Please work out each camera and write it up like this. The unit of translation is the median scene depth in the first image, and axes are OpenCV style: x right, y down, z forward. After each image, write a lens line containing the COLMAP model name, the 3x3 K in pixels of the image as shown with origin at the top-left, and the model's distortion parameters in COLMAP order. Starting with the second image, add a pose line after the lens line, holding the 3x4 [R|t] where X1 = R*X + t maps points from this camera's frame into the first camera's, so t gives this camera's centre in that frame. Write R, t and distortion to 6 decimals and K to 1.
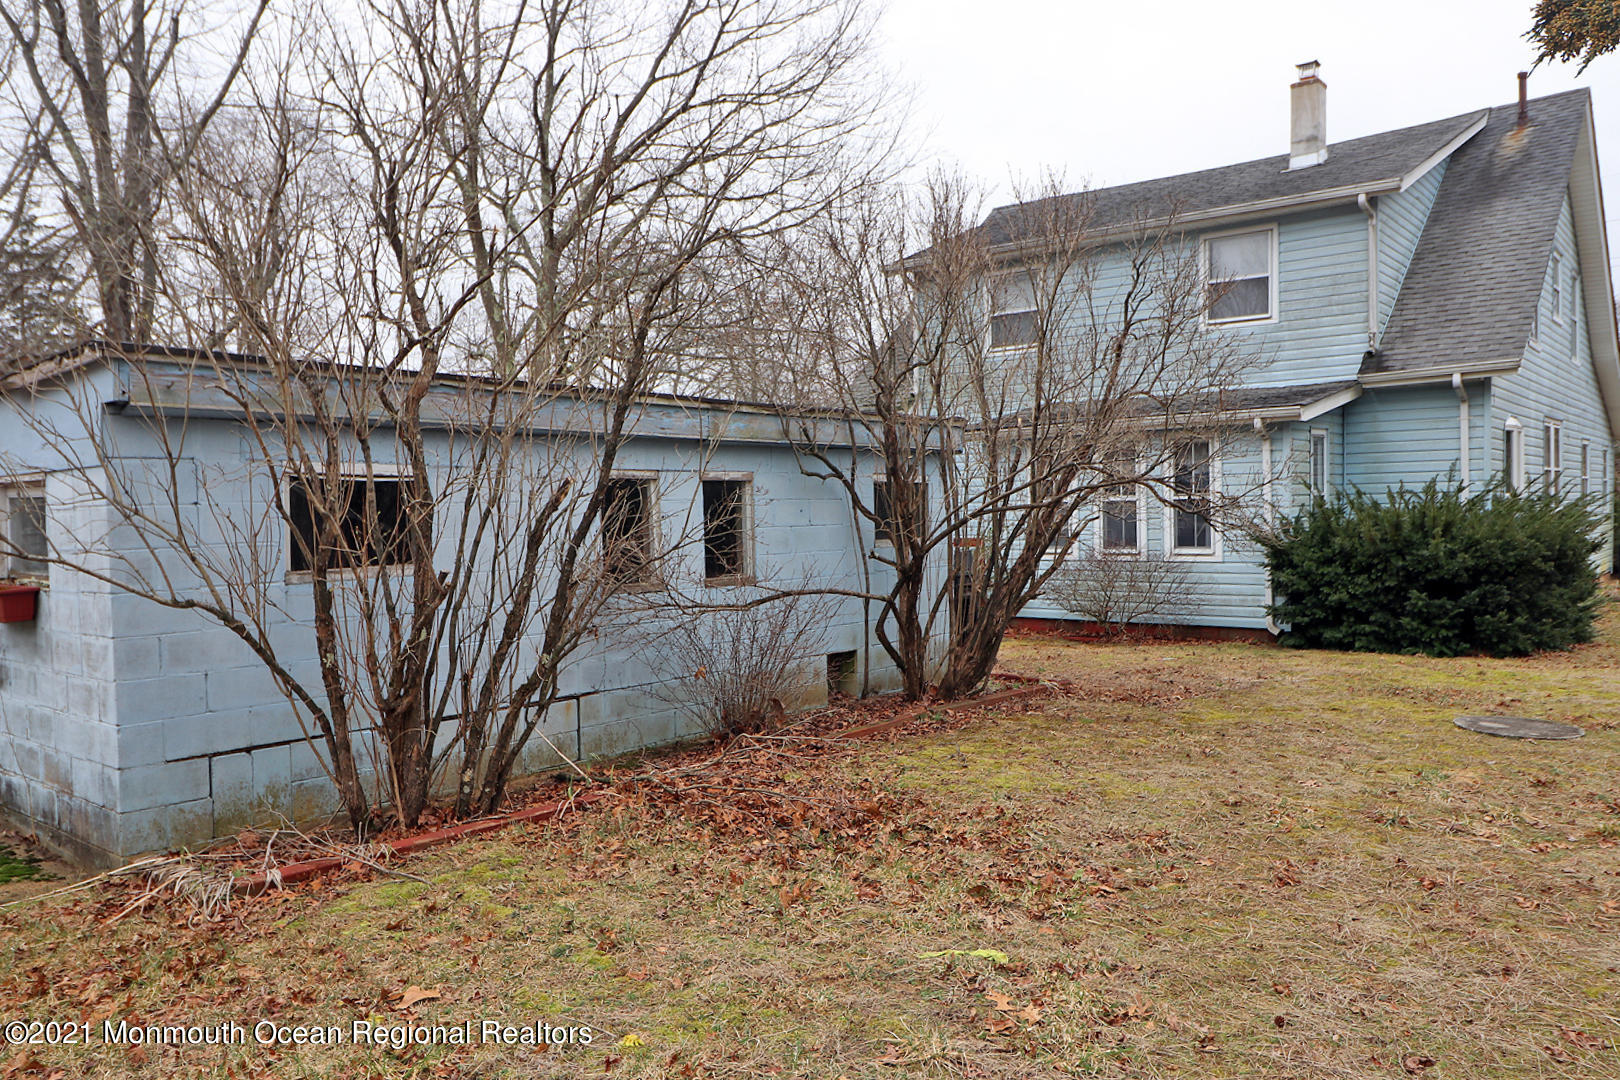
lens RADIAL K [[1188.1, 0, 806.7], [0, 1188.1, 542.1], [0, 0, 1]] dist [-0.001307, -0.001279]
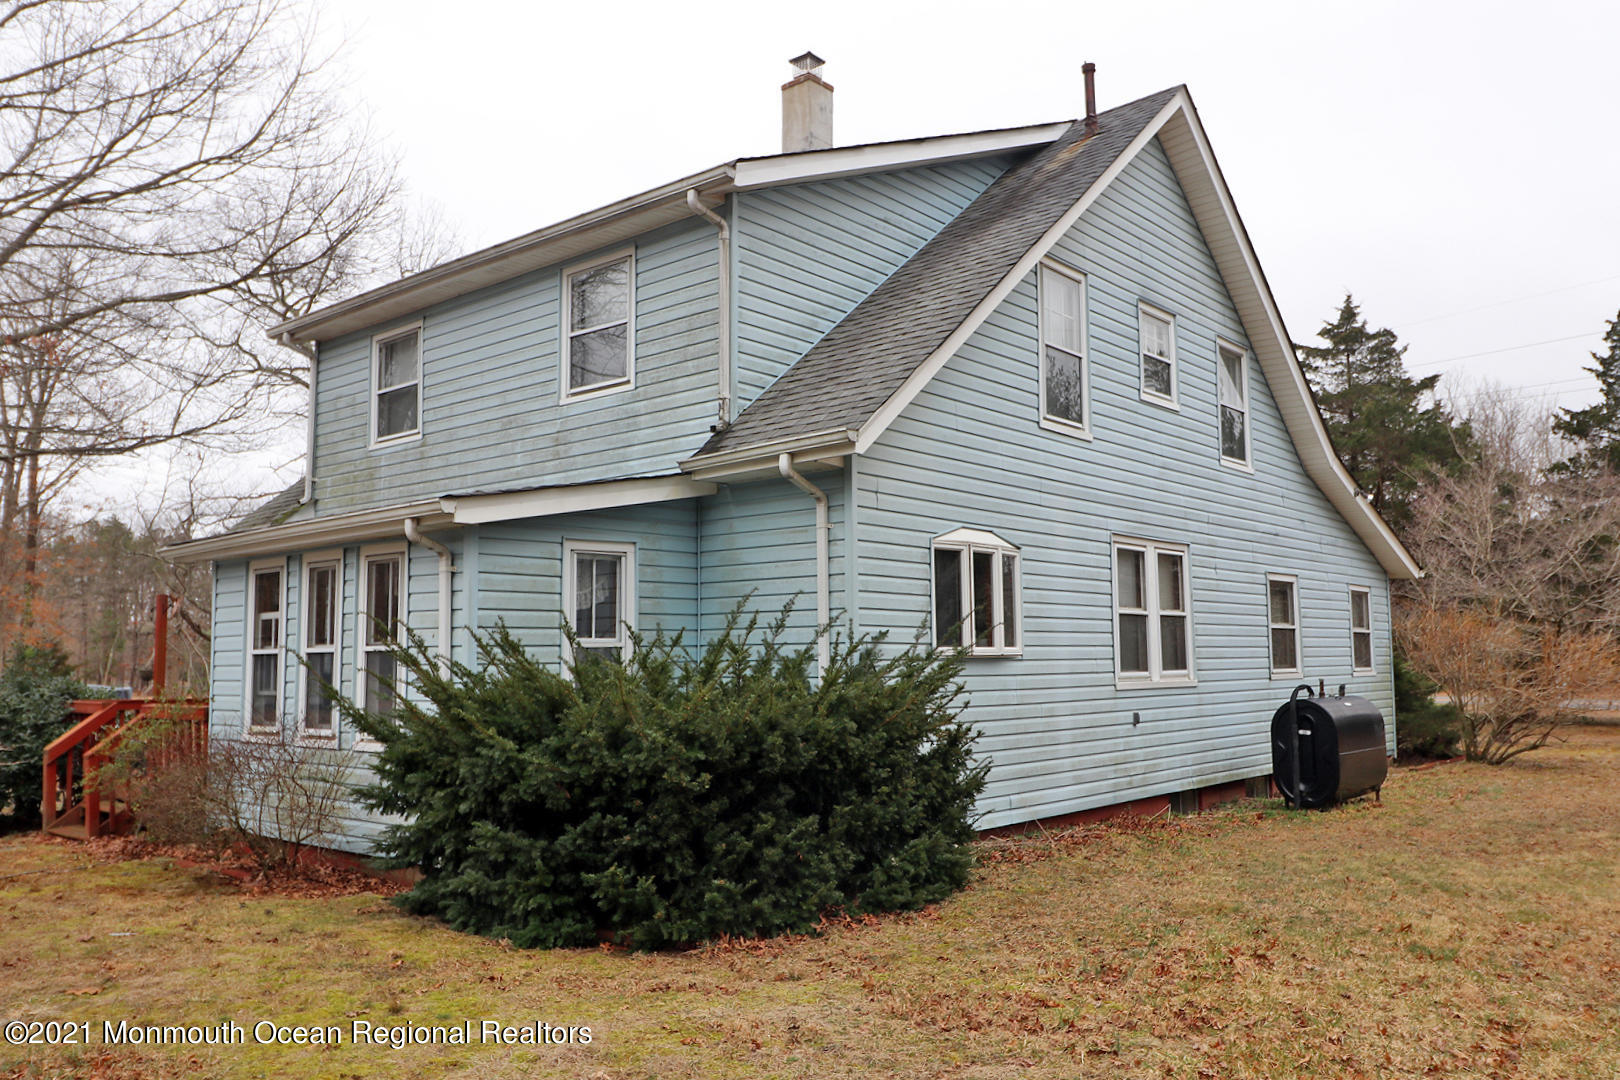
lens RADIAL K [[1221.7, 0, 812.6], [0, 1221.7, 546.5], [0, 0, 1]] dist [0.003319, 0.001954]
pose [[0.999528, 0.008739, -0.029466, 0.520086], [-0.012112, 0.993136, -0.116339, -0.016824], [0.028247, 0.116641, 0.992772, 0.326635]]
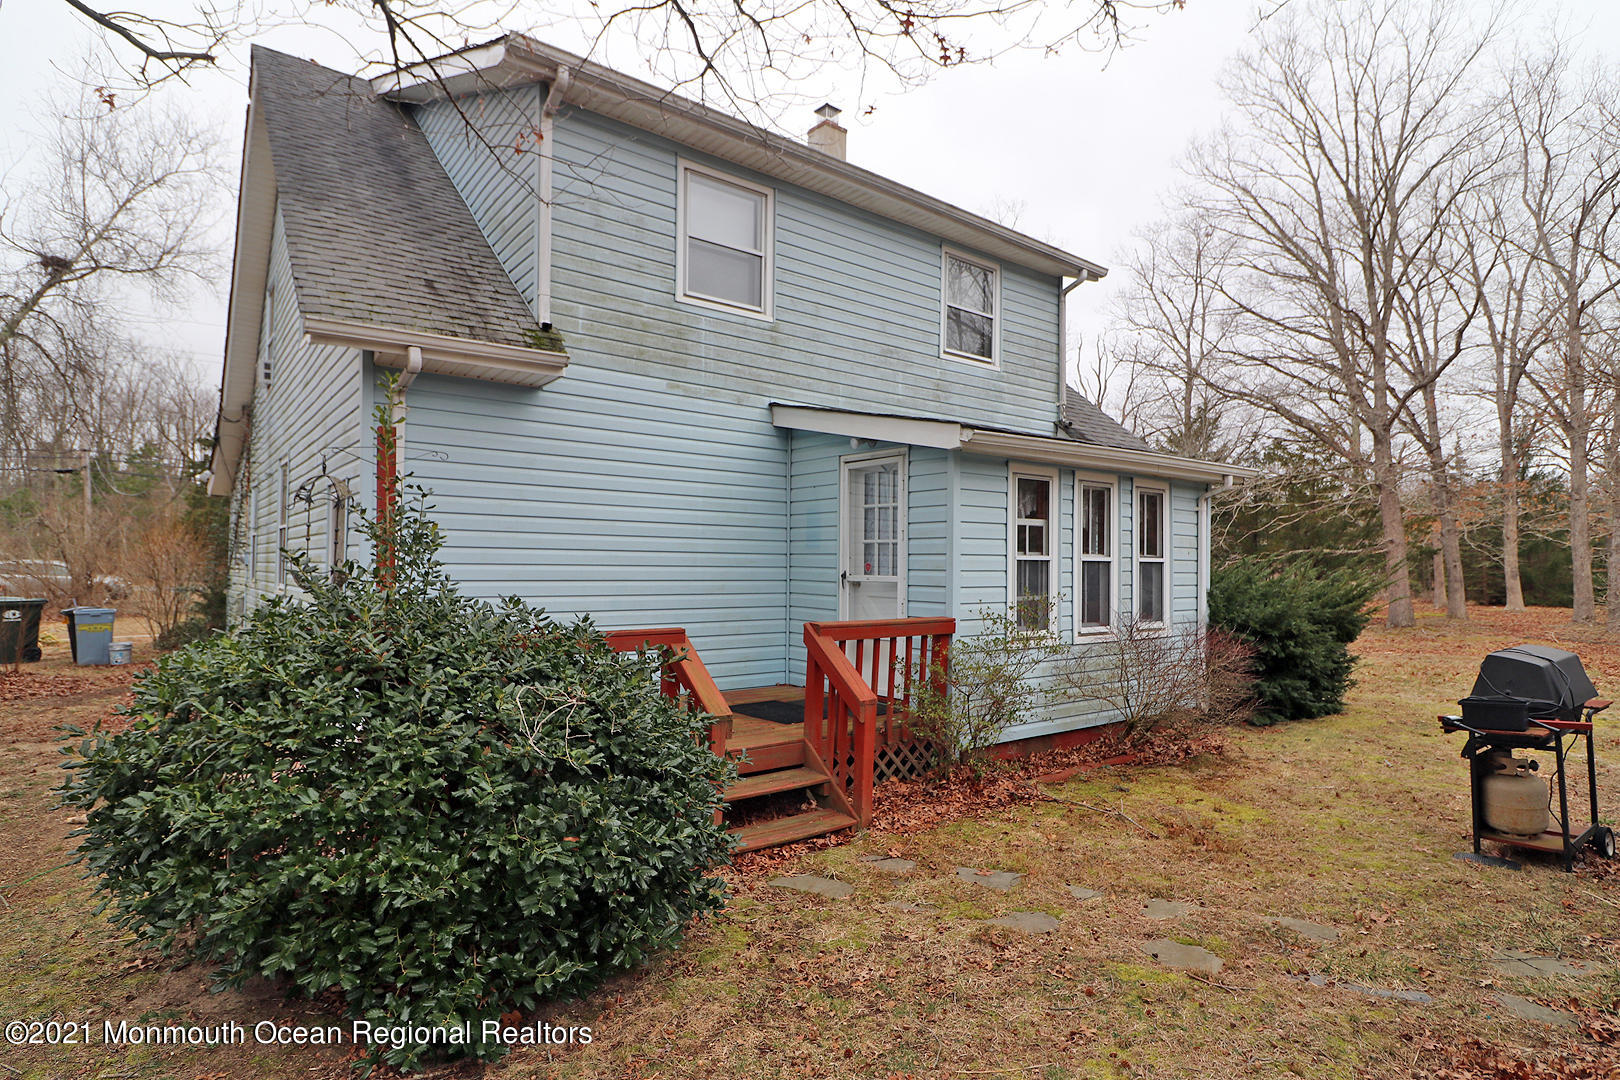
lens RADIAL K [[857.1, 0, 810.8], [0, 857.1, 550.0], [0, 0, 1]] dist [-0.002340, -0.000744]
pose [[0.220514, 0.032964, 0.974827, -0.285817], [0.008212, 0.999331, -0.035650, -0.022326], [-0.975349, 0.015867, 0.220096, 1.001381]]
